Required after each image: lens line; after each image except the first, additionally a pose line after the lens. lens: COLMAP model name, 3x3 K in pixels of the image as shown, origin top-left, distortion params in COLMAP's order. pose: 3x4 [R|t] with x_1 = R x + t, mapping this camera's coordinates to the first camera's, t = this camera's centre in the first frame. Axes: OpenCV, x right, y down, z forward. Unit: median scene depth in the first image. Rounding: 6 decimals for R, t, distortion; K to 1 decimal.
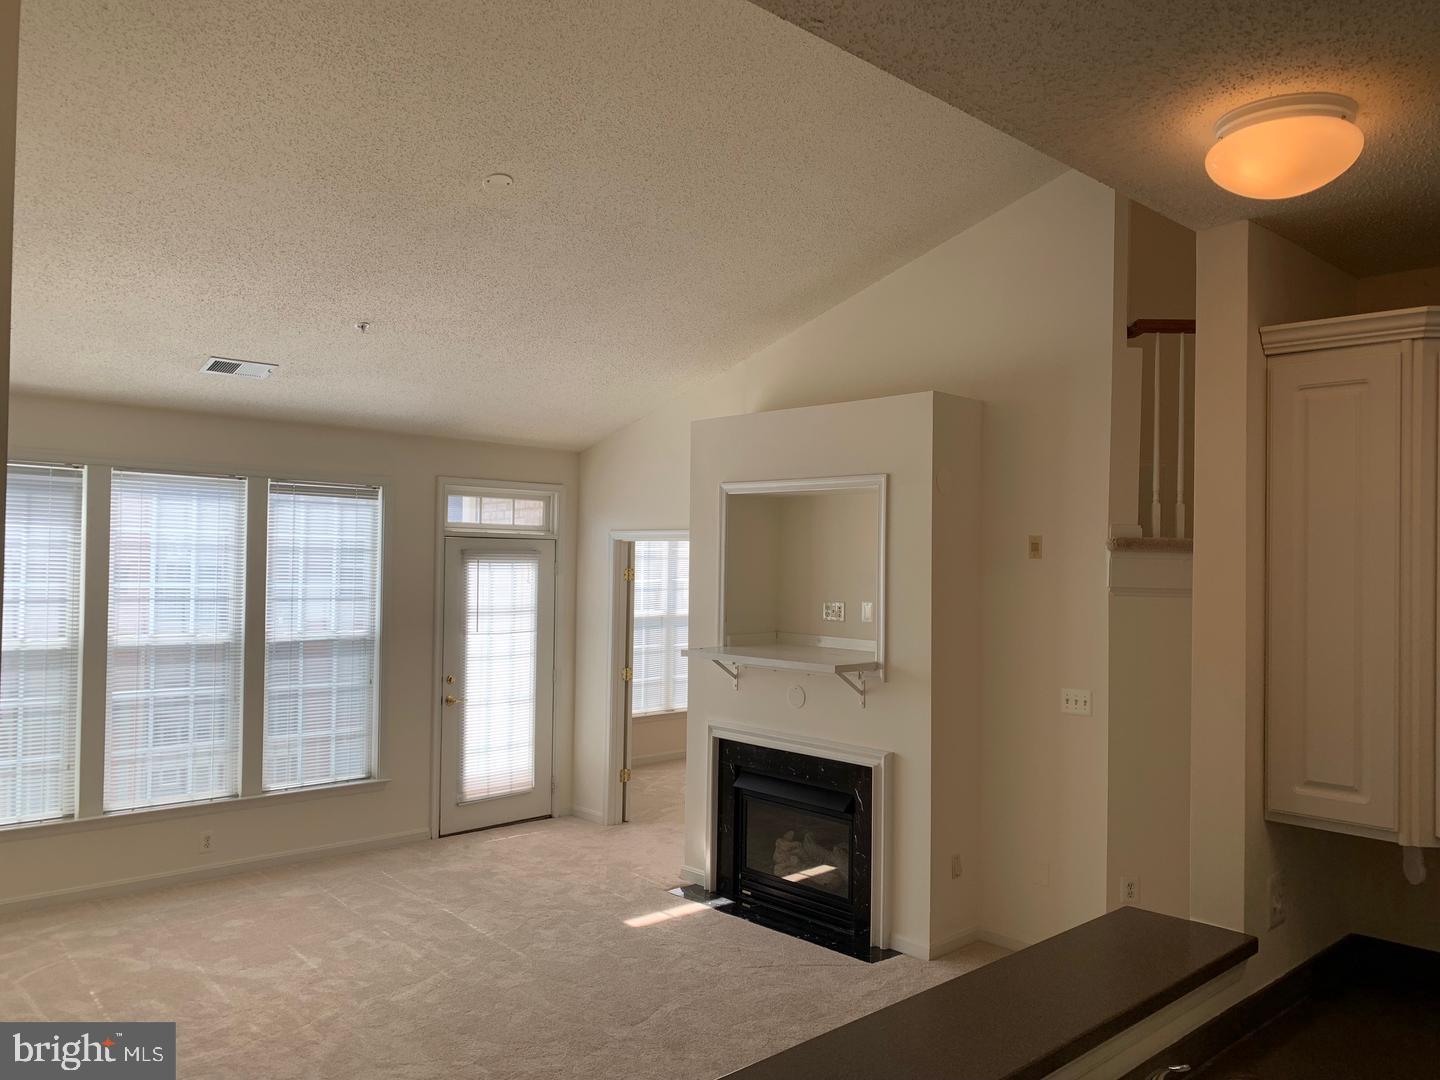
lens RADIAL K [[1105.2, 0, 718.1], [0, 1105.2, 541.0], [0, 0, 1]] dist [0.029676, -0.019846]
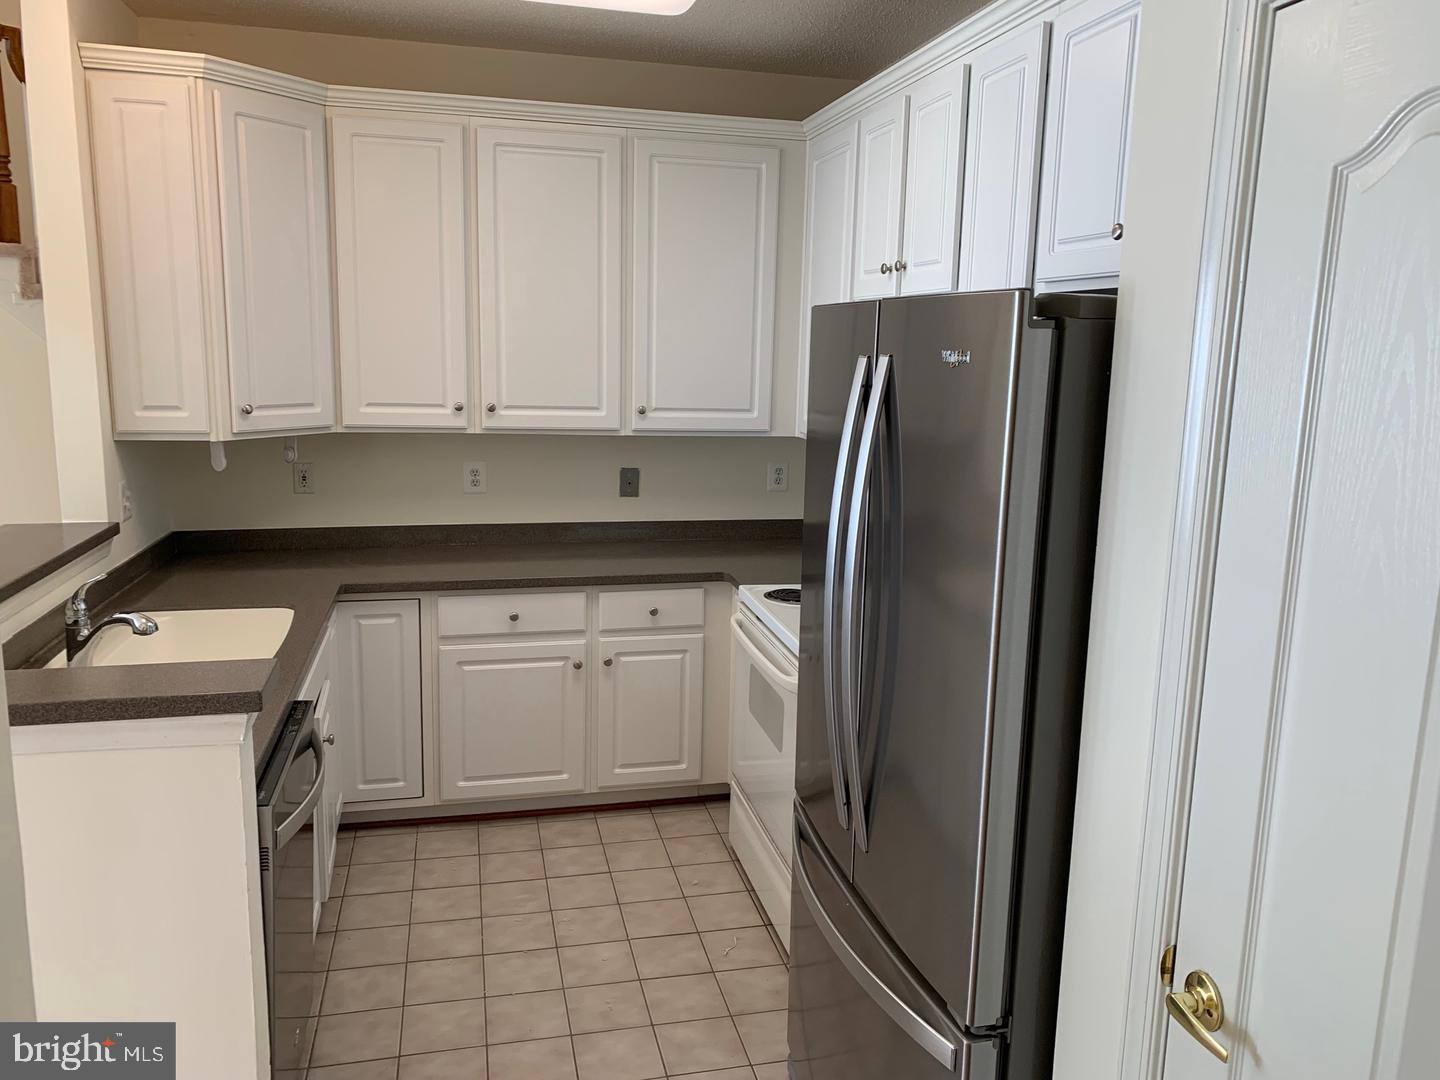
lens RADIAL K [[1105.2, 0, 726.2], [0, 1105.2, 545.8], [0, 0, 1]] dist [0.029676, -0.019846]
pose [[0.506189, -0.157927, 0.847839, -0.300372], [-0.031870, 0.978994, 0.201384, 0.086558], [-0.861833, -0.128959, 0.490523, -0.313854]]
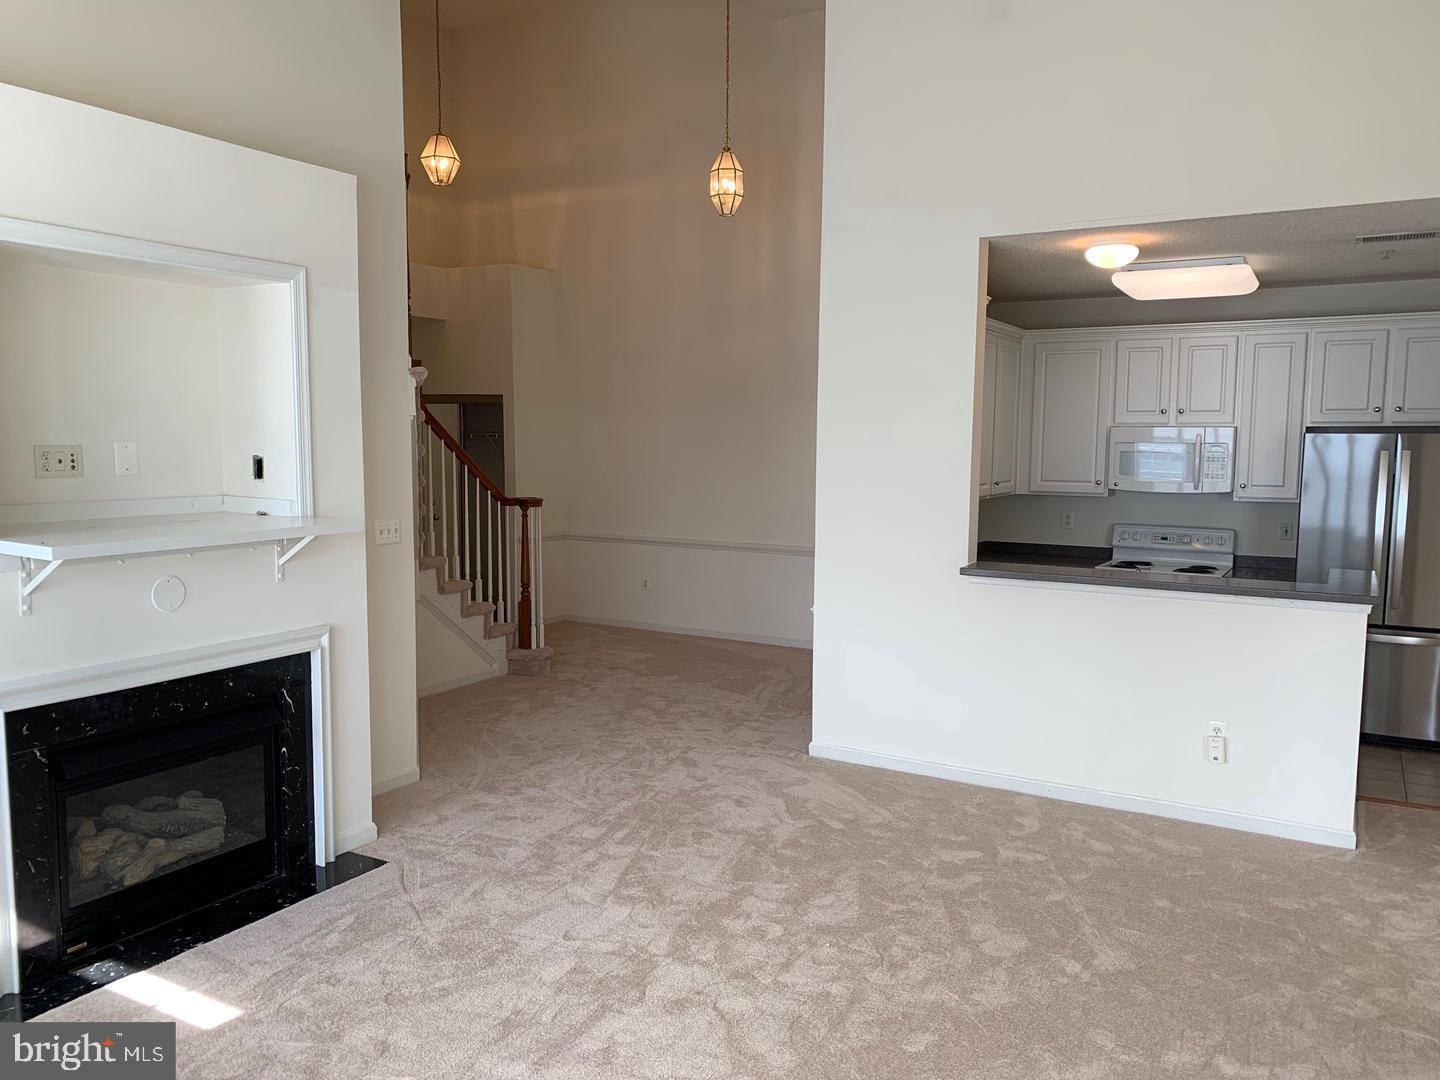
lens RADIAL K [[1105.2, 0, 718.4], [0, 1105.2, 538.9], [0, 0, 1]] dist [0.029676, -0.019846]
pose [[-0.276988, -0.105221, 0.955095, -1.554716], [-0.026221, 0.994444, 0.101951, 0.091322], [-0.960515, 0.003195, -0.278208, 2.158256]]
